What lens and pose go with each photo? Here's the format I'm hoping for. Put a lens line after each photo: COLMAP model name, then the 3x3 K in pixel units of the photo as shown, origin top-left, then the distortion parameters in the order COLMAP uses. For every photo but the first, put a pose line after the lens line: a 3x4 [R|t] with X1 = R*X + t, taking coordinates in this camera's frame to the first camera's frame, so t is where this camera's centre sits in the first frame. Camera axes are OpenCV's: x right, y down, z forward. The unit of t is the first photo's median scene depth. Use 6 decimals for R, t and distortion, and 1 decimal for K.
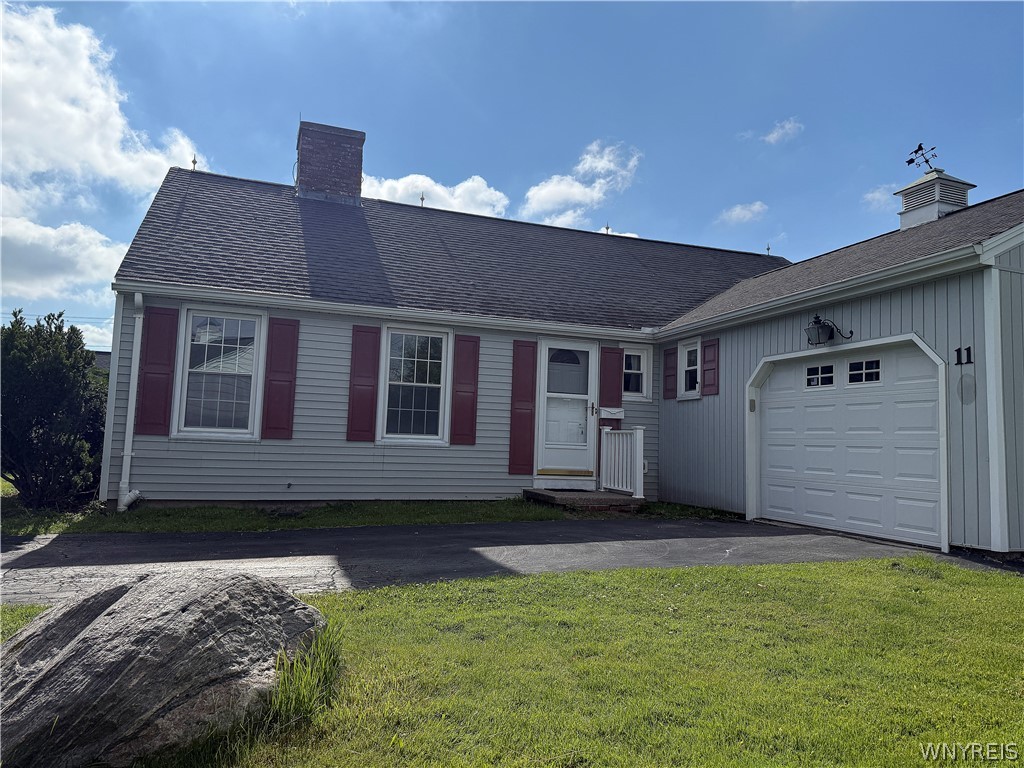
lens RADIAL K [[708.3, 0, 510.6], [0, 708.3, 387.7], [0, 0, 1]] dist [0.222098, -0.414183]
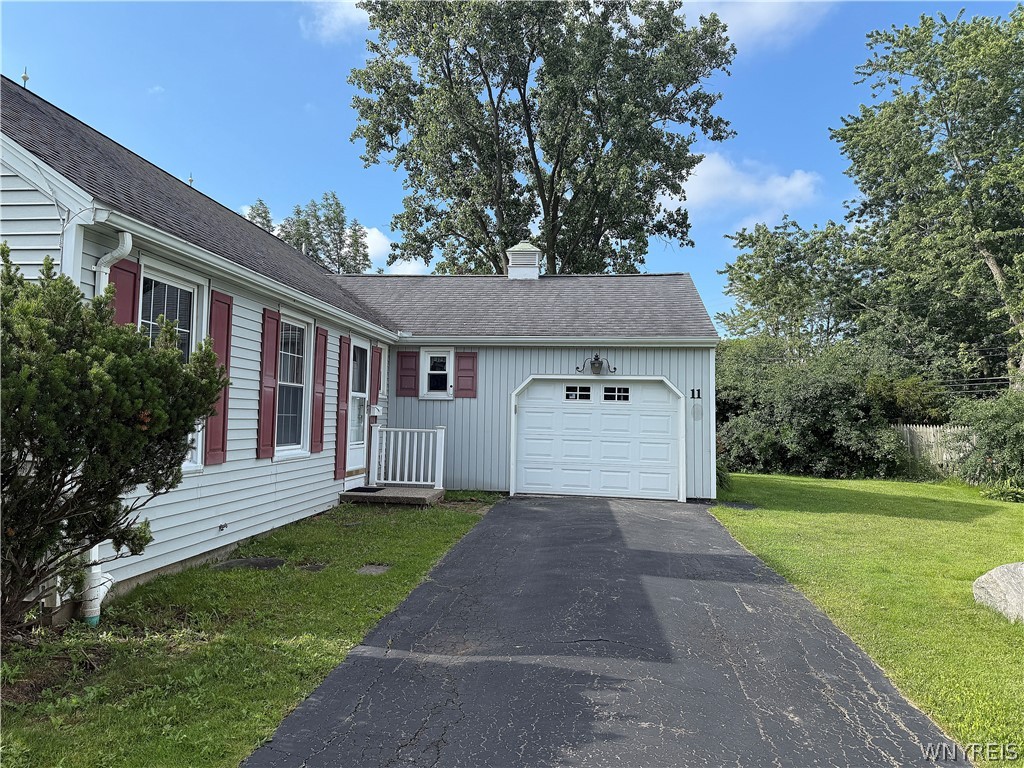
lens RADIAL K [[708.3, 0, 510.6], [0, 708.3, 387.7], [0, 0, 1]] dist [0.222098, -0.414183]
pose [[0.453923, 0.016984, 0.890879, -0.899101], [-0.080395, 0.996521, 0.021965, -0.046510], [-0.887407, -0.081592, 0.453709, 0.462317]]
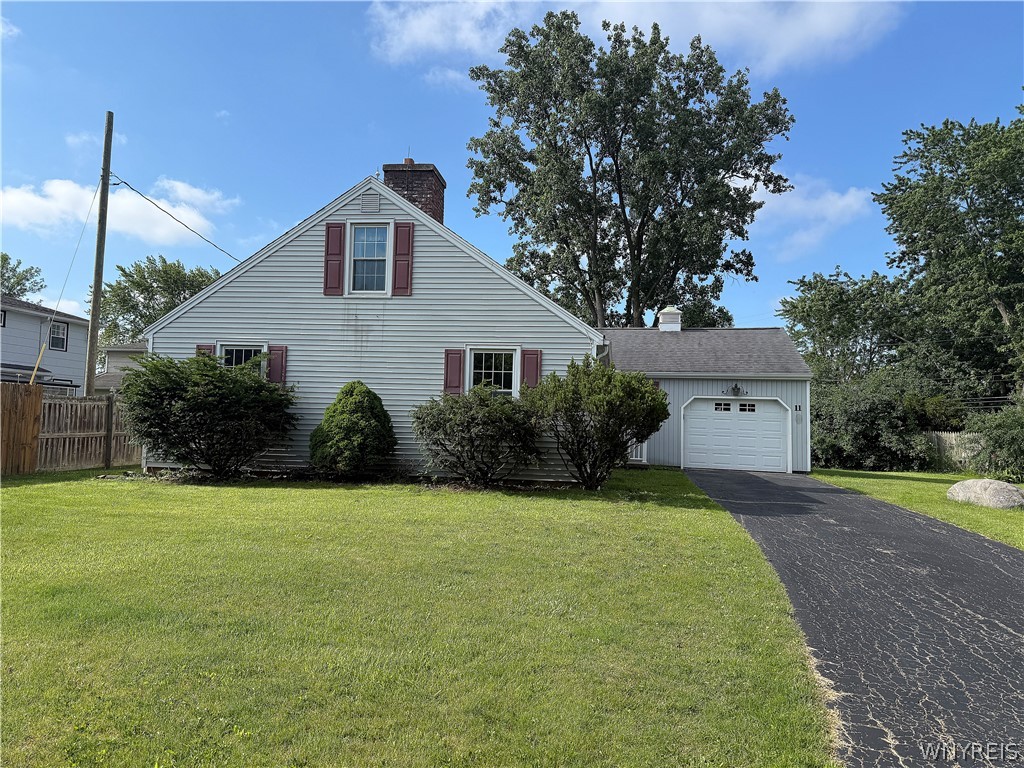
lens RADIAL K [[708.3, 0, 510.6], [0, 708.3, 387.7], [0, 0, 1]] dist [0.222098, -0.414183]
pose [[0.494325, 0.032276, 0.868678, -1.969094], [-0.085640, 0.996257, 0.011718, -0.046680], [-0.865048, -0.080186, 0.495239, 0.422109]]
